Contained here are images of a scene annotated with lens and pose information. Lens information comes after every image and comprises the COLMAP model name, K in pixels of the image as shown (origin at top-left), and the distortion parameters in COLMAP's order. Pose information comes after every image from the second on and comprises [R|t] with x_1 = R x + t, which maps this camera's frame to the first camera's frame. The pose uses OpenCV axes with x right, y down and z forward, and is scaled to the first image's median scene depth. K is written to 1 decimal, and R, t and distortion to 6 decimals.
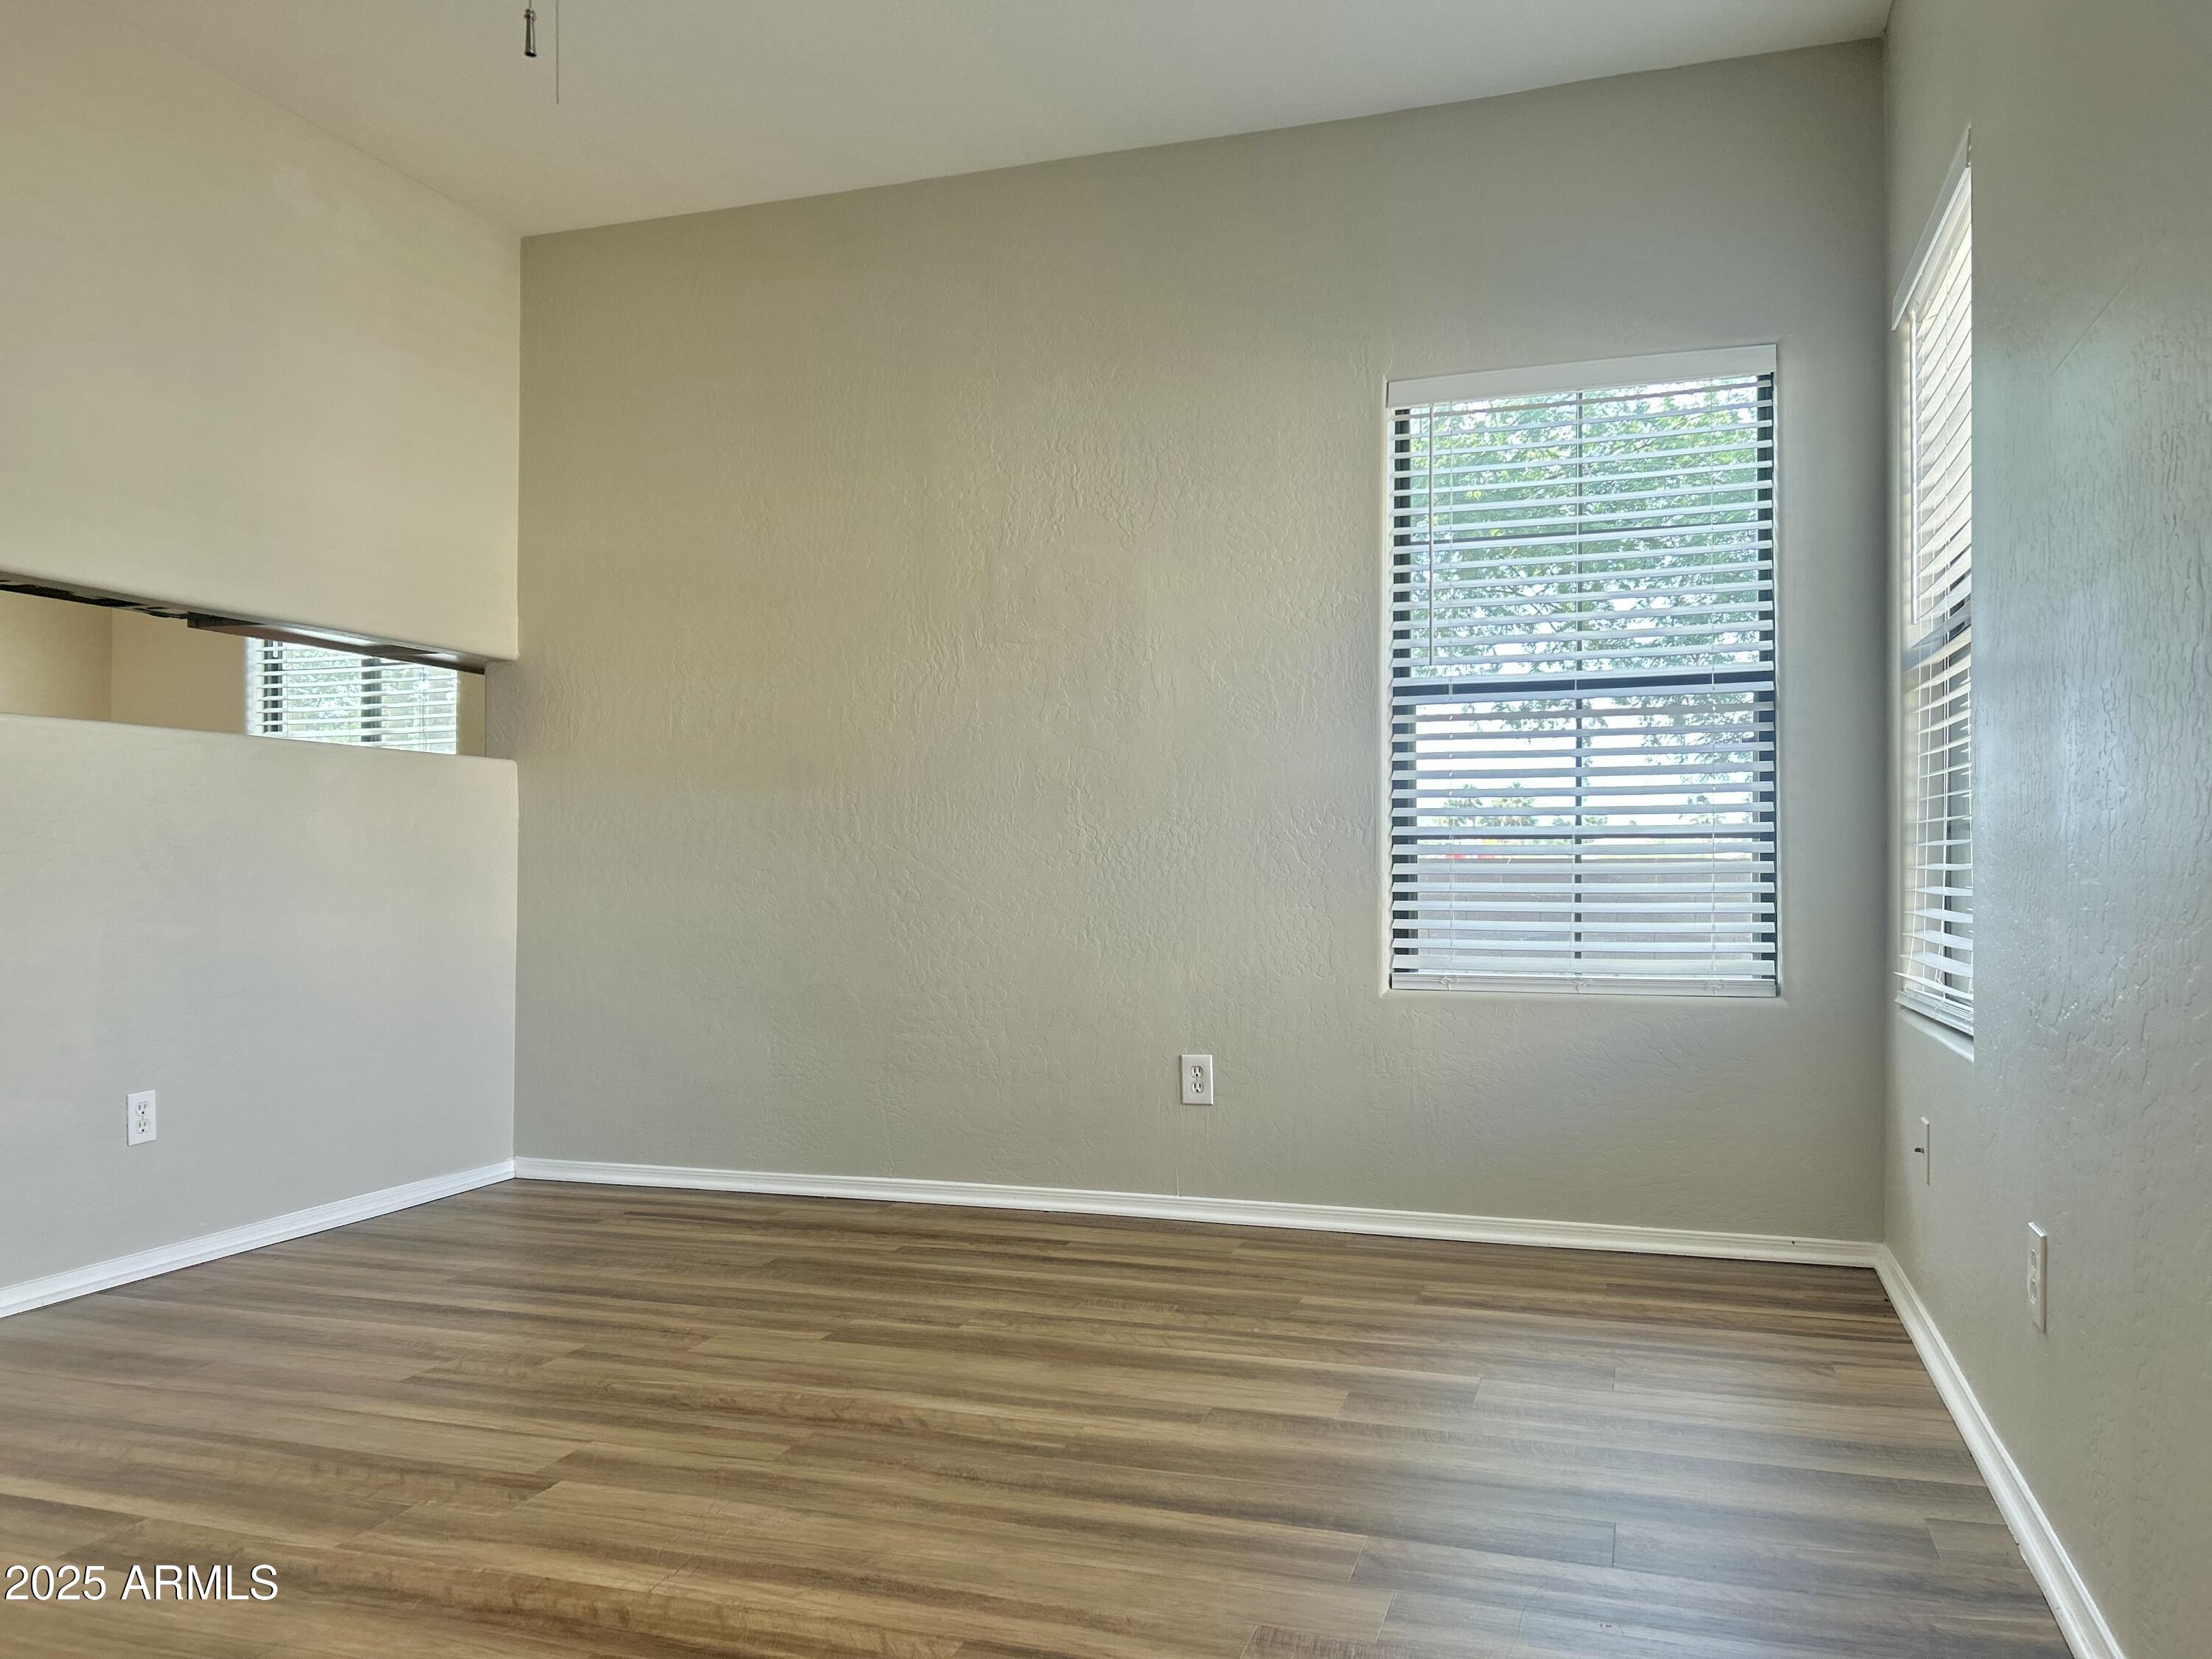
lens RADIAL K [[1666.7, 0, 1104.8], [0, 1666.7, 840.8], [0, 0, 1]] dist [-0.000210, -0.008119]
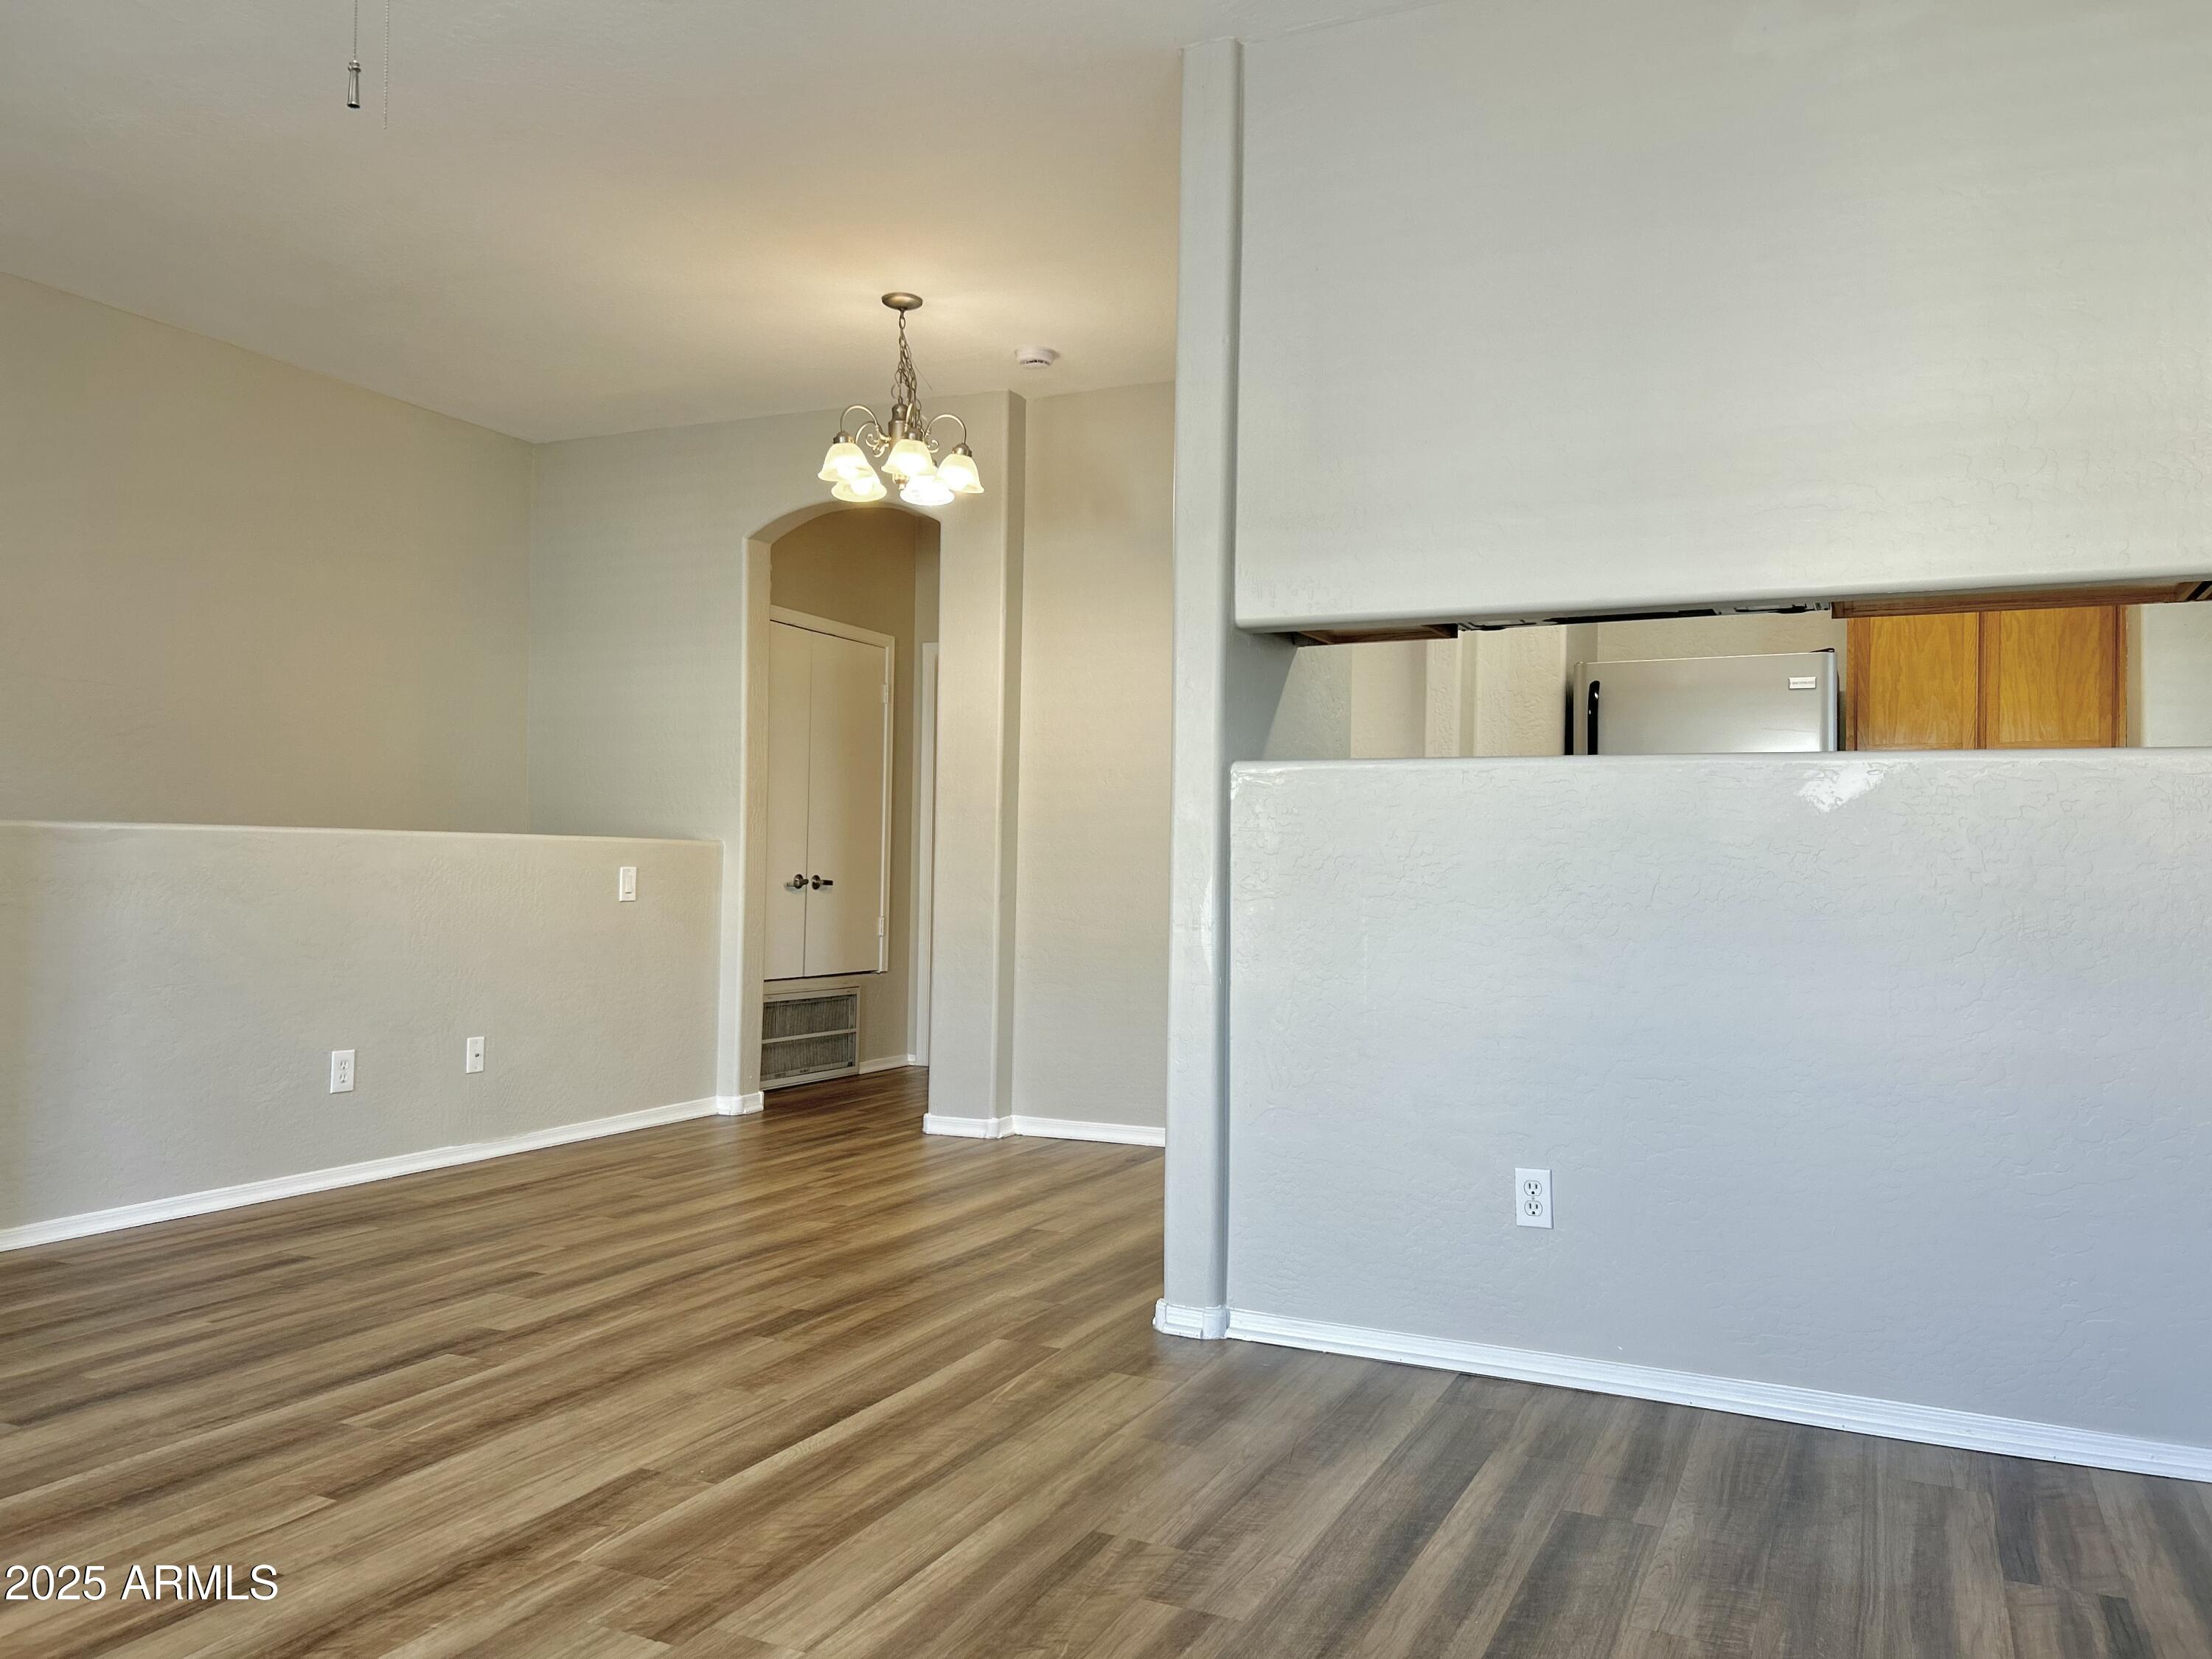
lens RADIAL K [[1666.7, 0, 1112.3], [0, 1666.7, 830.5], [0, 0, 1]] dist [-0.000210, -0.008119]
pose [[-0.096991, -0.033830, -0.994710, 0.411444], [-0.019631, 0.999293, -0.032071, 0.007962], [0.995092, 0.016416, -0.097587, 1.117257]]
